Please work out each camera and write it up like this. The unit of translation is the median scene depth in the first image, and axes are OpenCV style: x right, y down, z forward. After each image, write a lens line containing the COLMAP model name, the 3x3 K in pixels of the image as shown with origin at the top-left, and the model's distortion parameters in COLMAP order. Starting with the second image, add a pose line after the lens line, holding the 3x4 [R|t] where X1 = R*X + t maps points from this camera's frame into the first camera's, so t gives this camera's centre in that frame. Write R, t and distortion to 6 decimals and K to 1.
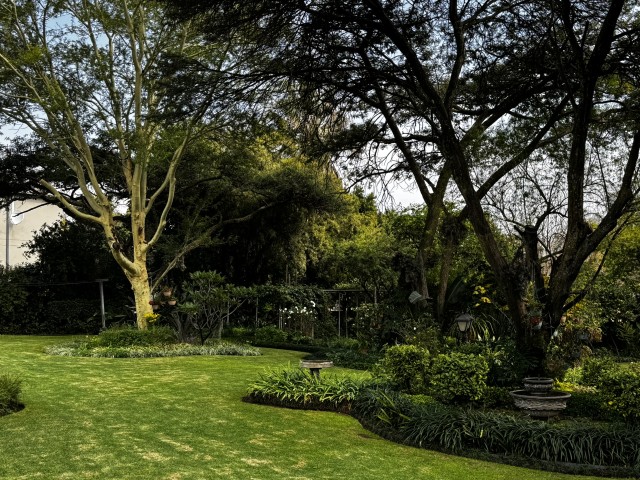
lens RADIAL K [[722.3, 0, 328.3], [0, 722.3, 240.5], [0, 0, 1]] dist [0.085190, -0.029937]
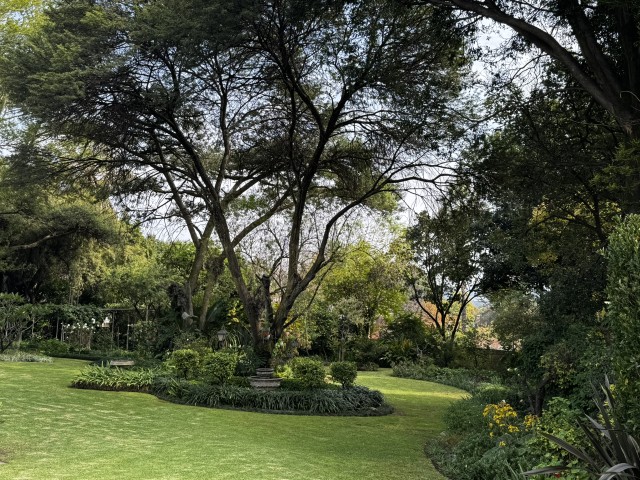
lens RADIAL K [[722.3, 0, 328.3], [0, 722.3, 240.5], [0, 0, 1]] dist [0.085190, -0.029937]
pose [[0.941243, 0.051462, 0.333786, -0.077919], [-0.044227, 0.998593, -0.029245, -0.033227], [-0.334821, 0.012764, 0.942195, -0.332666]]
